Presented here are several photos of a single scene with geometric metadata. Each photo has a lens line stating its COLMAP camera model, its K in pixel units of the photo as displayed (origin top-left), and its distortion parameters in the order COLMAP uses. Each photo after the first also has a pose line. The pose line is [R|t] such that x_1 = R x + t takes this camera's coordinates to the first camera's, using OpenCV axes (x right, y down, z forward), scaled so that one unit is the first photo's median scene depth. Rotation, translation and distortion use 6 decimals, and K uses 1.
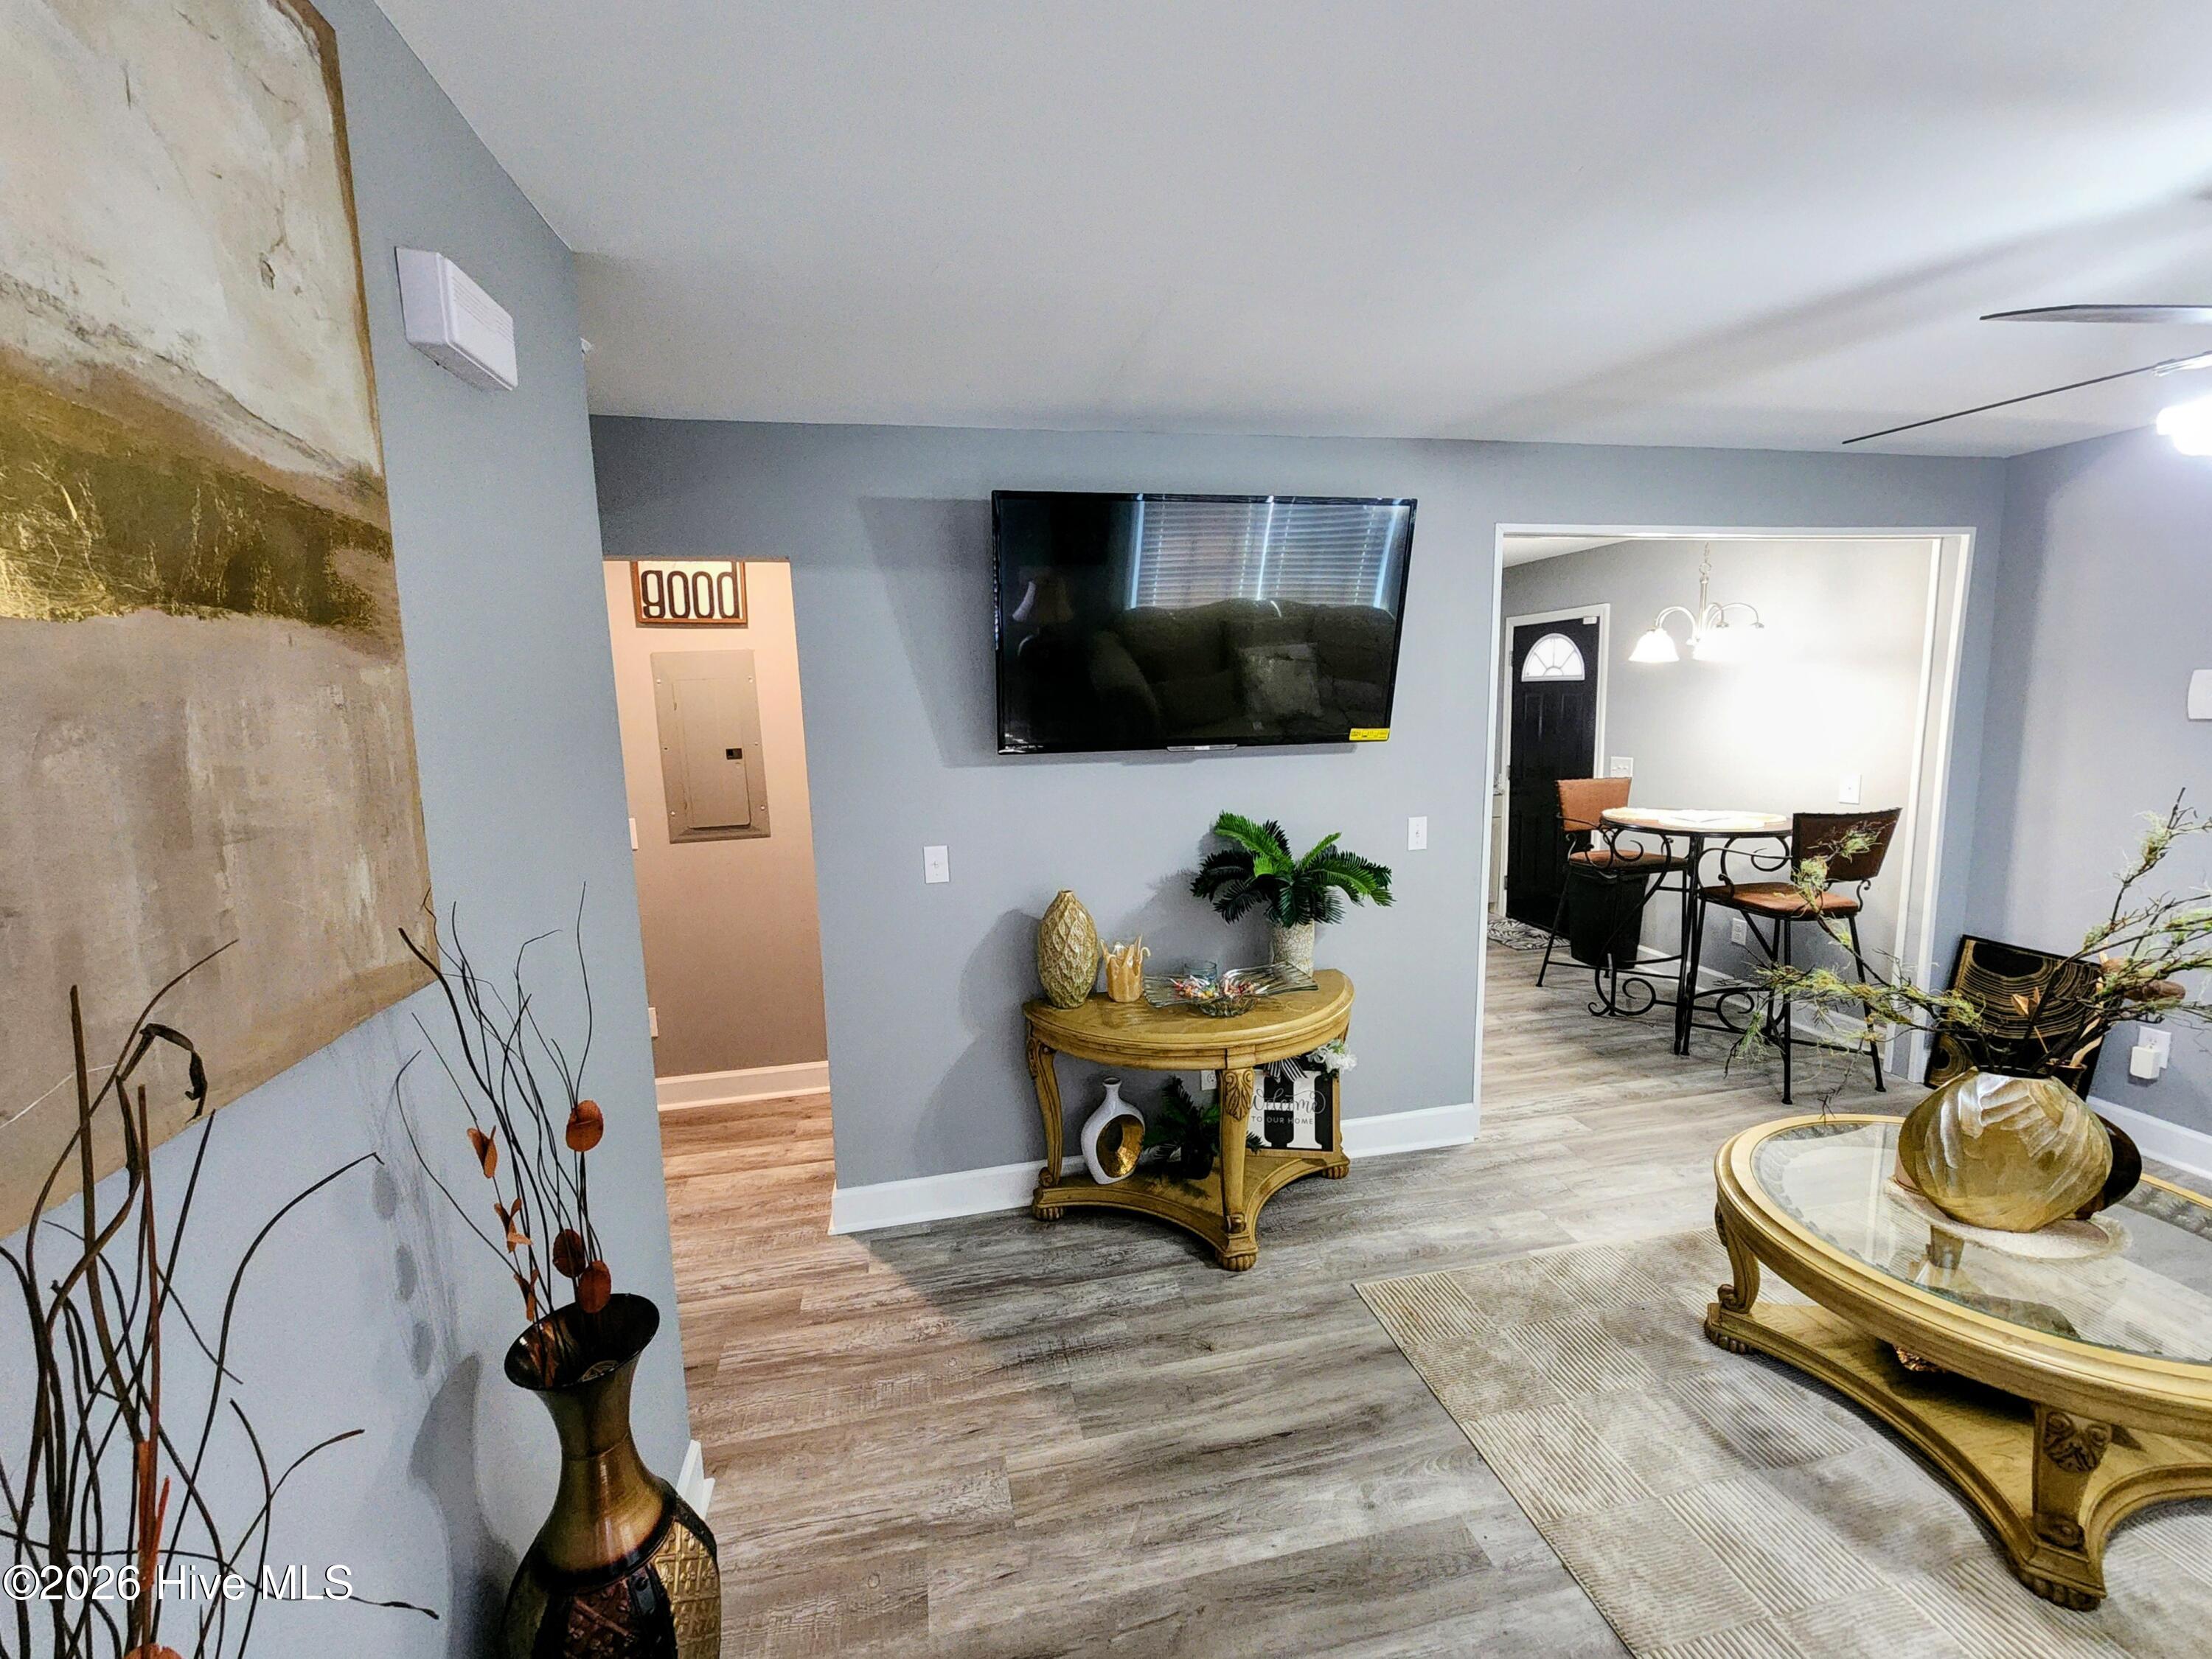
lens RADIAL K [[914.5, 0, 1113.4], [0, 914.5, 825.8], [0, 0, 1]] dist [0.001240, -0.000699]
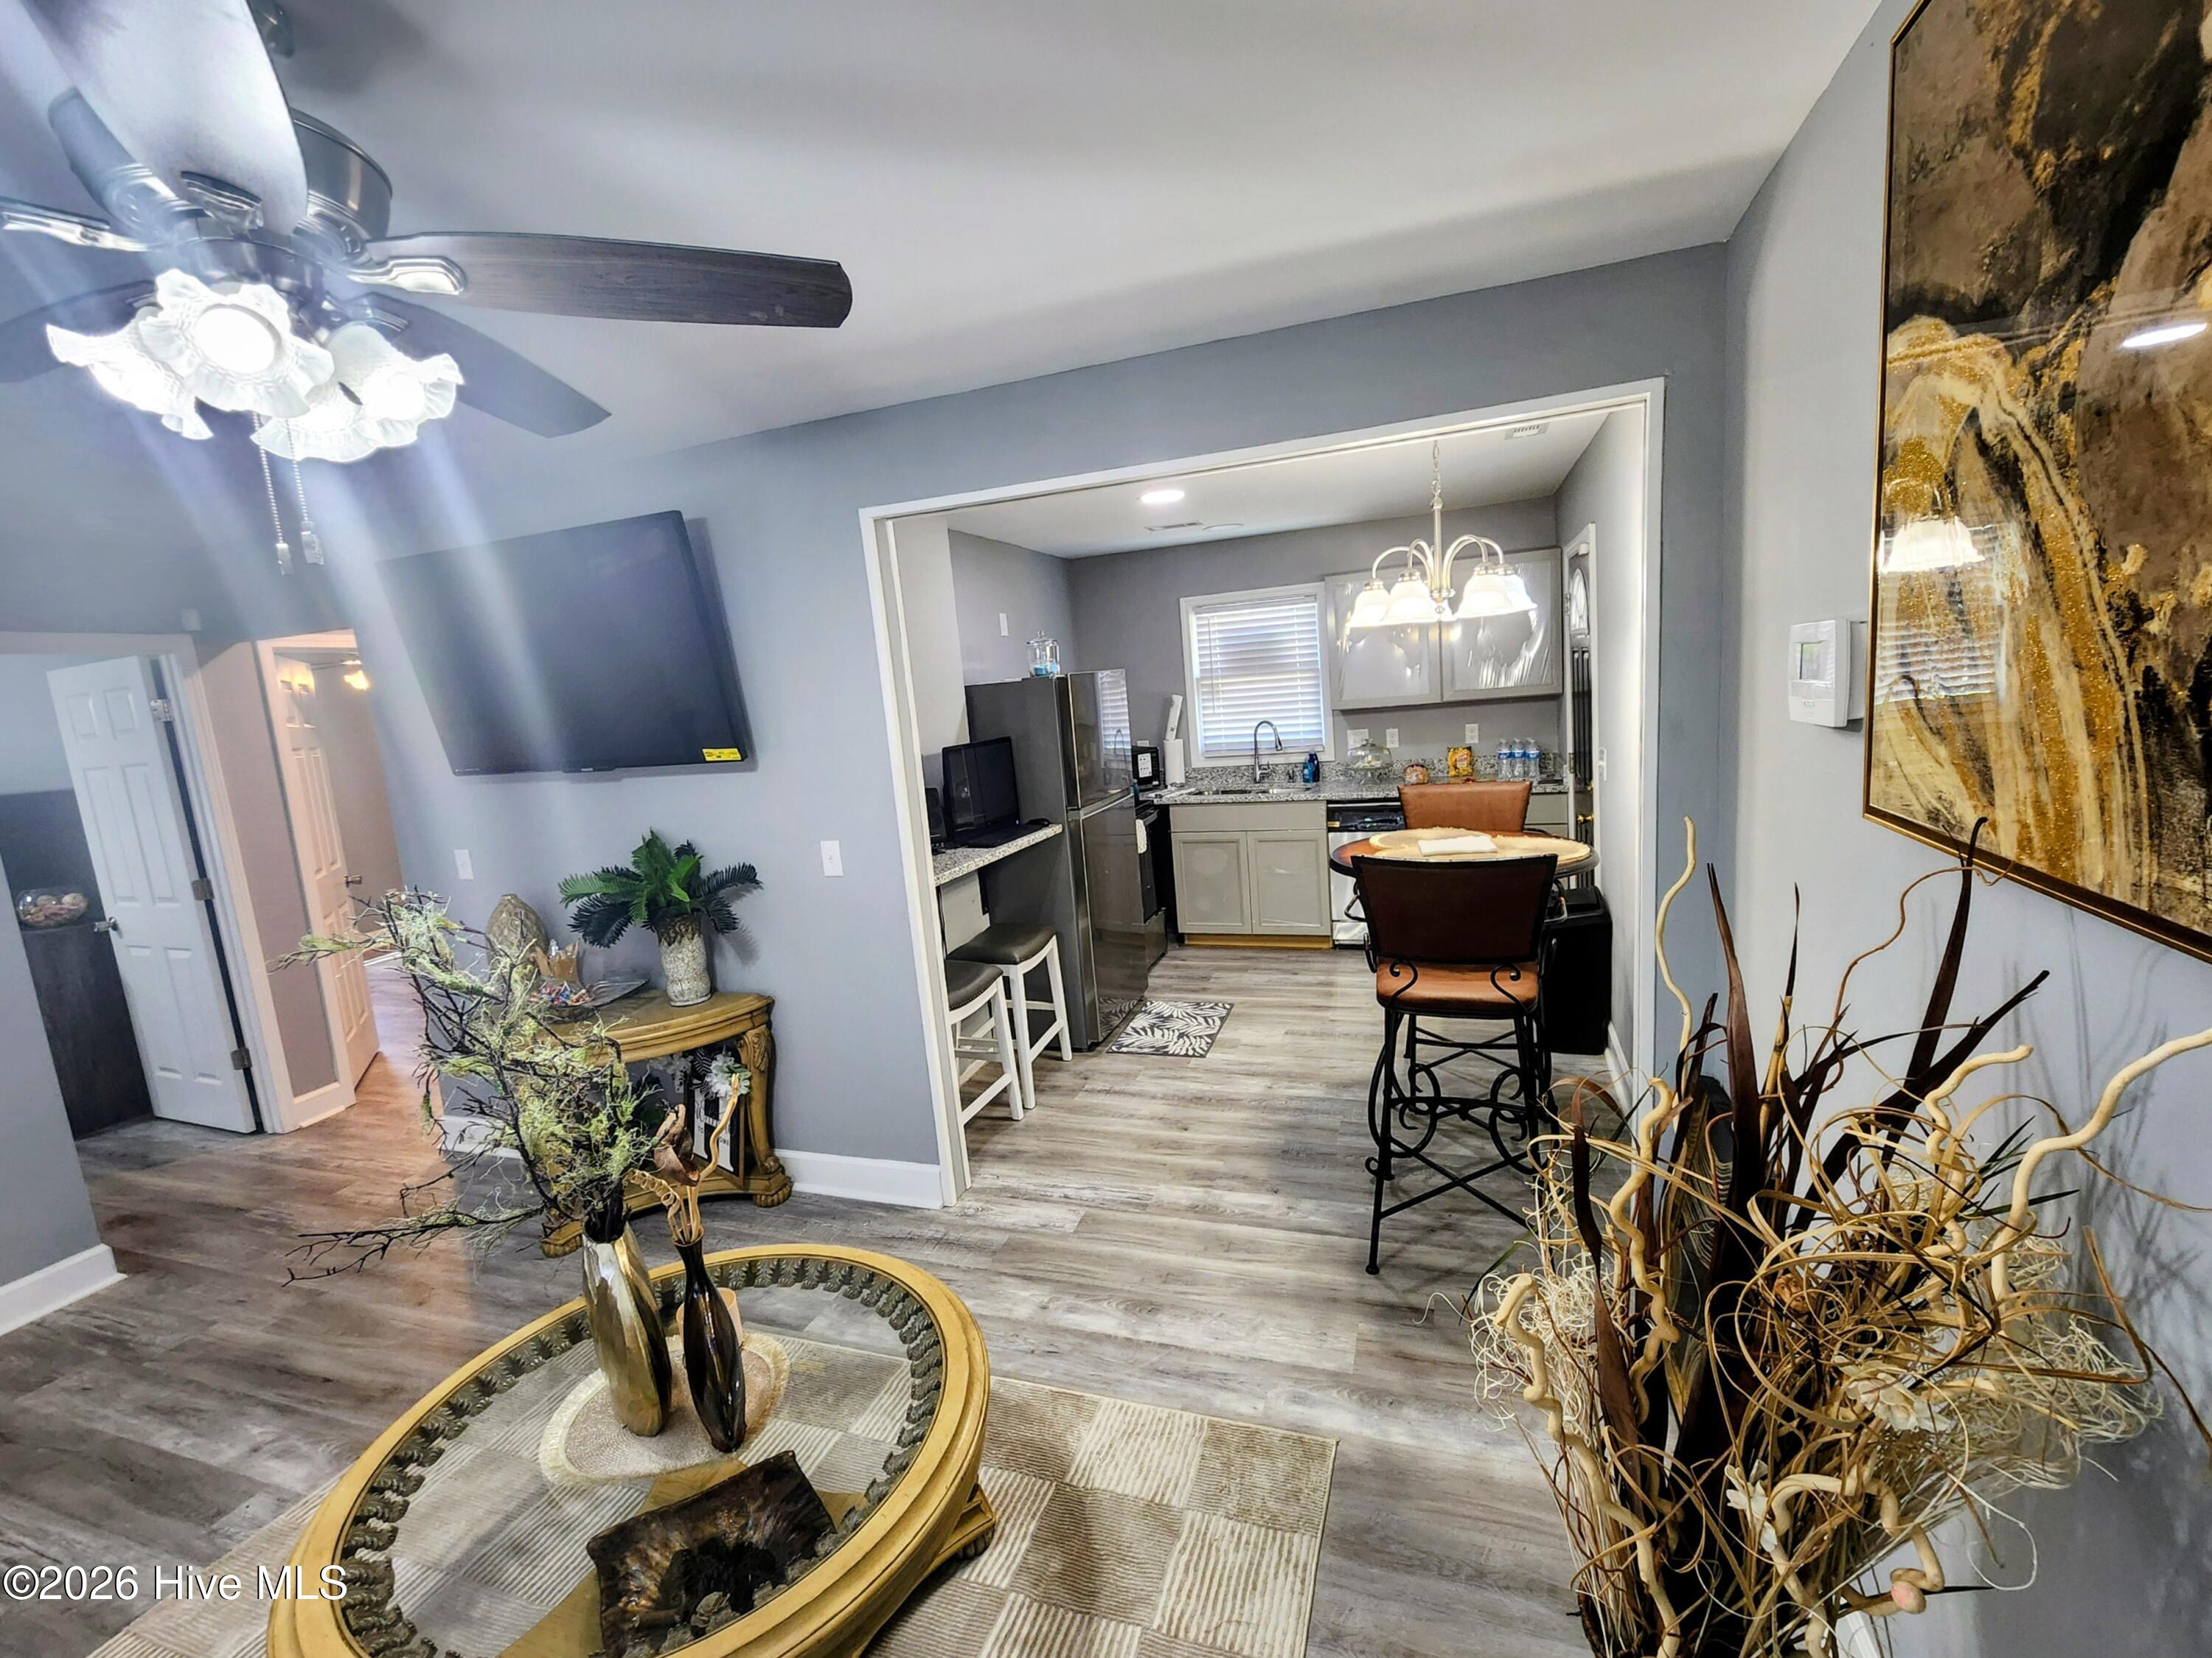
lens RADIAL K [[965.0, 0, 1107.2], [0, 965.0, 833.2], [0, 0, 1]] dist [-0.002599, 0.001461]
pose [[0.853181, 0.039592, -0.520110, 1.155885], [-0.018229, 0.998769, 0.046125, -0.072508], [0.521296, -0.029872, 0.852853, 0.348439]]
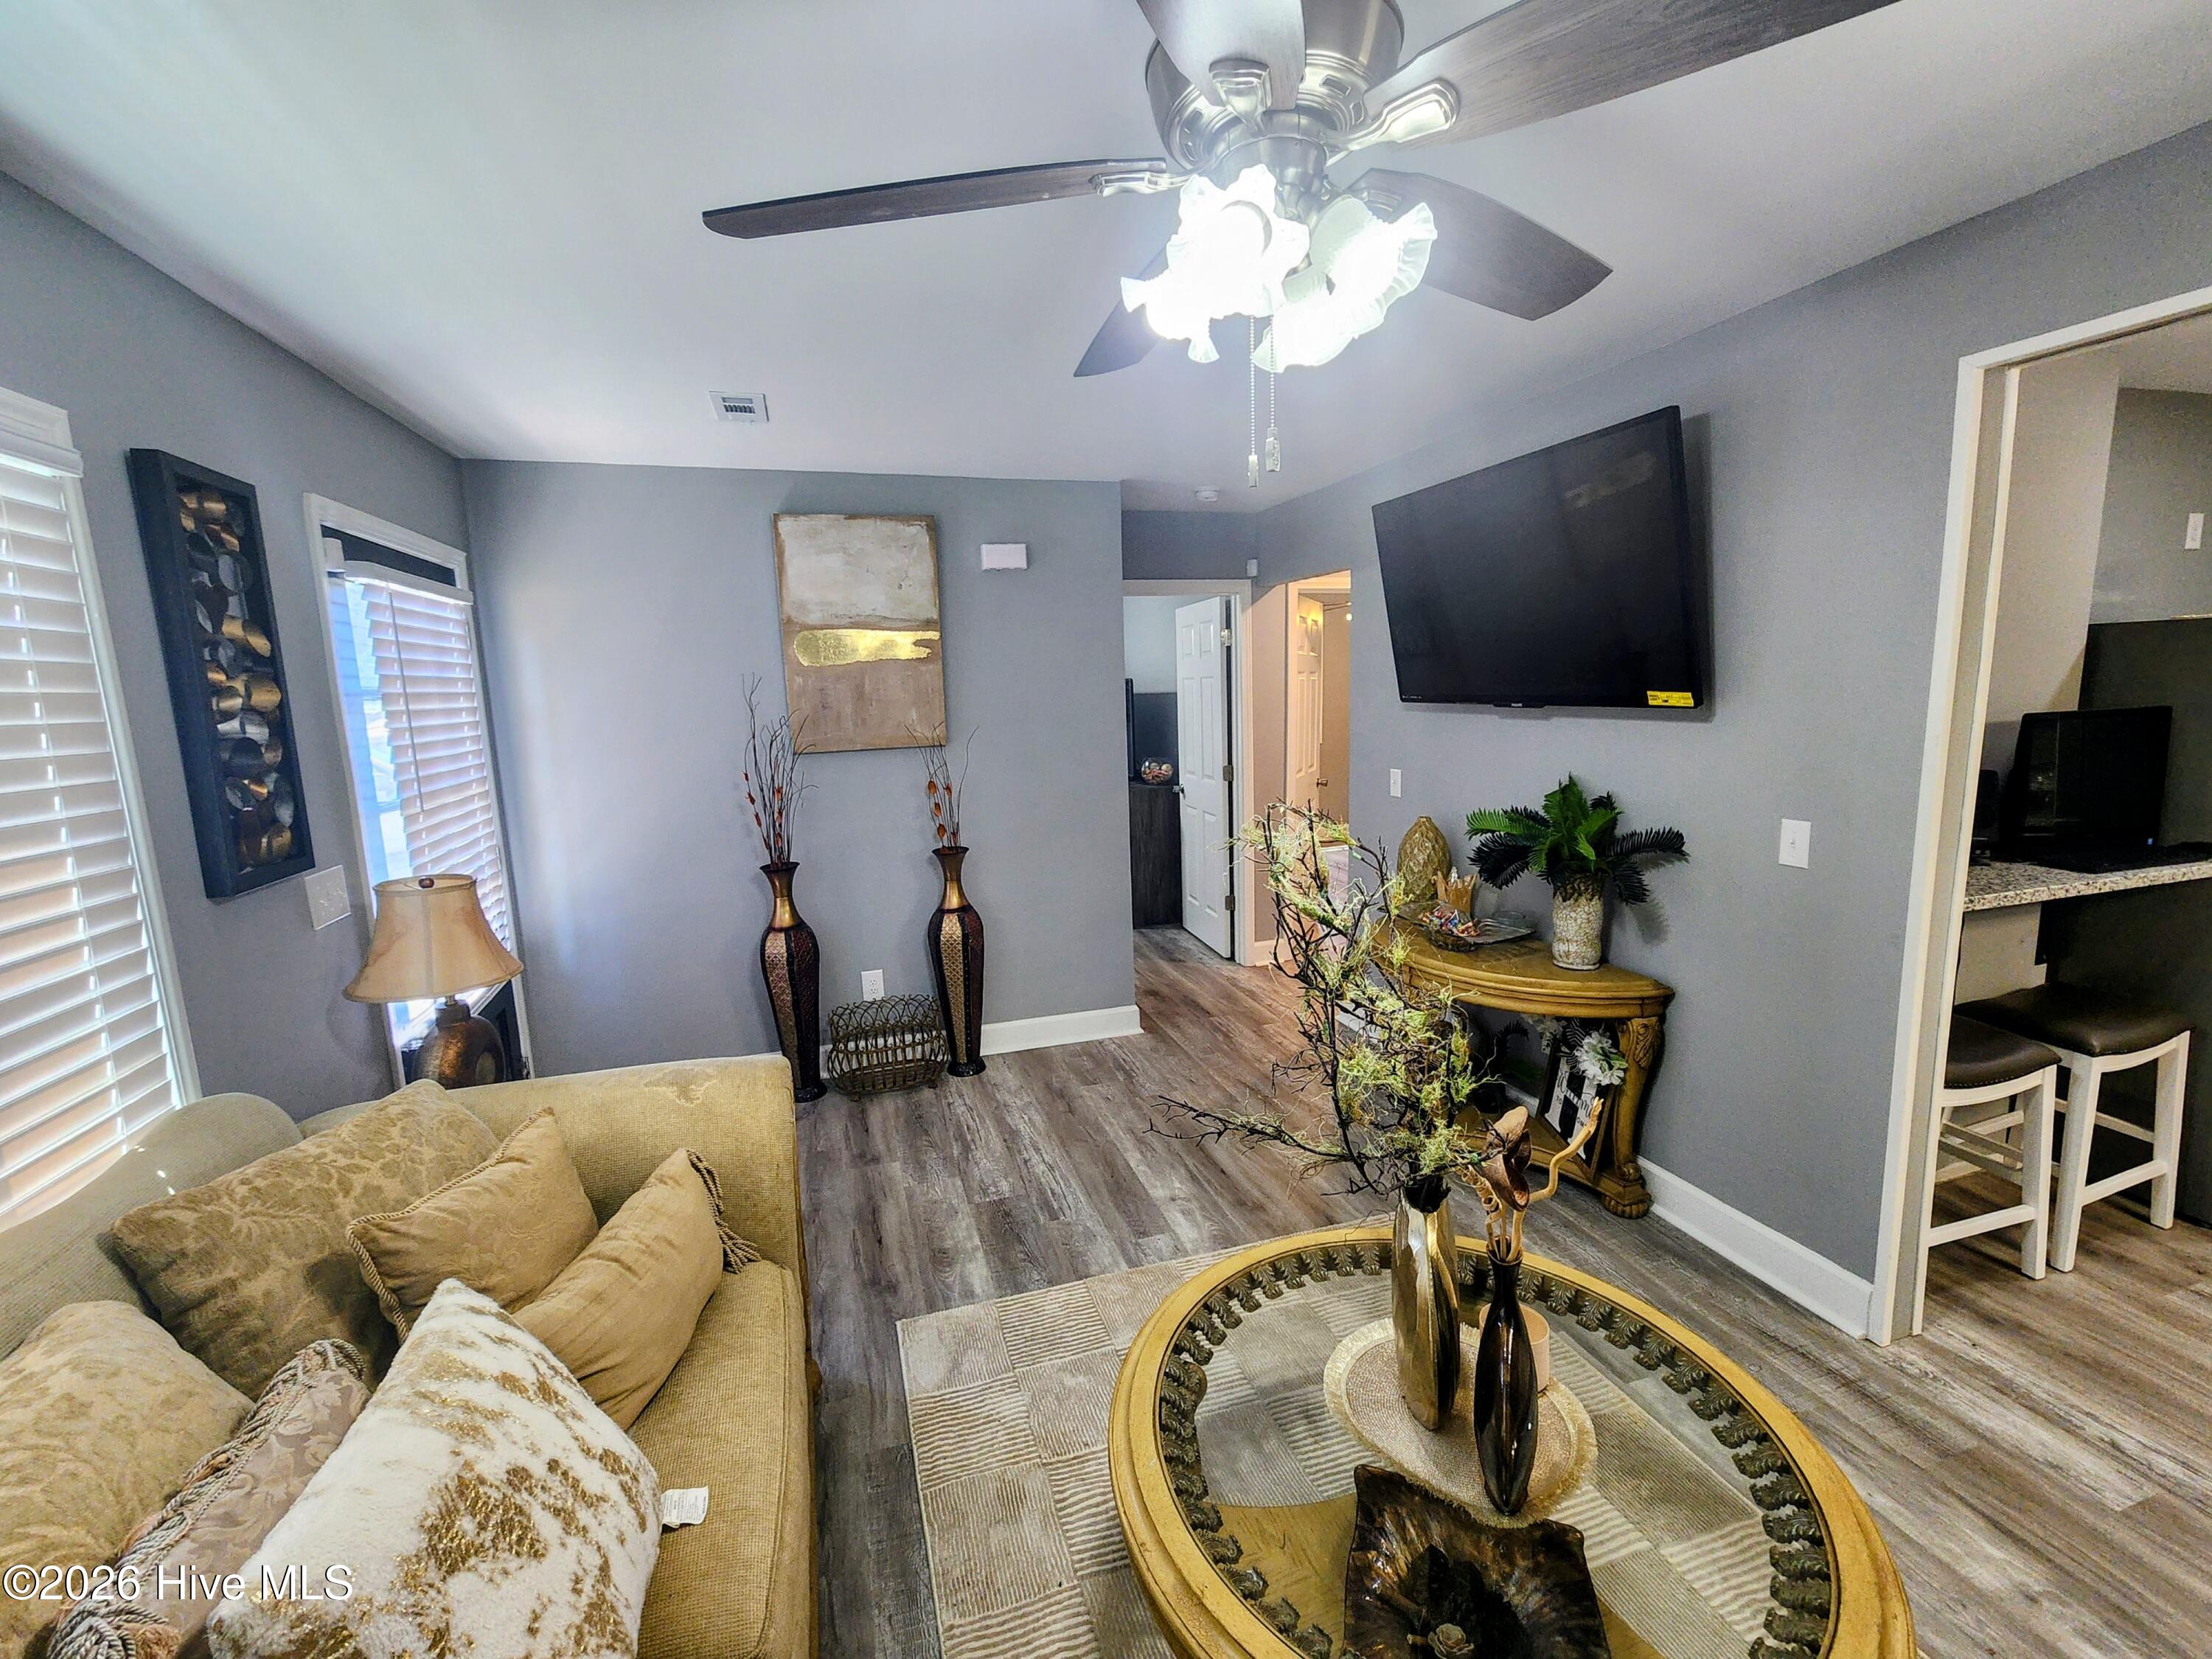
lens RADIAL K [[914.5, 0, 1091.9], [0, 914.5, 829.7], [0, 0, 1]] dist [0.001240, -0.000699]
pose [[0.080982, 0.178607, -0.980582, 1.063449], [-0.108622, 0.979535, 0.169446, -0.068636], [0.990779, 0.092791, 0.098726, 0.420454]]
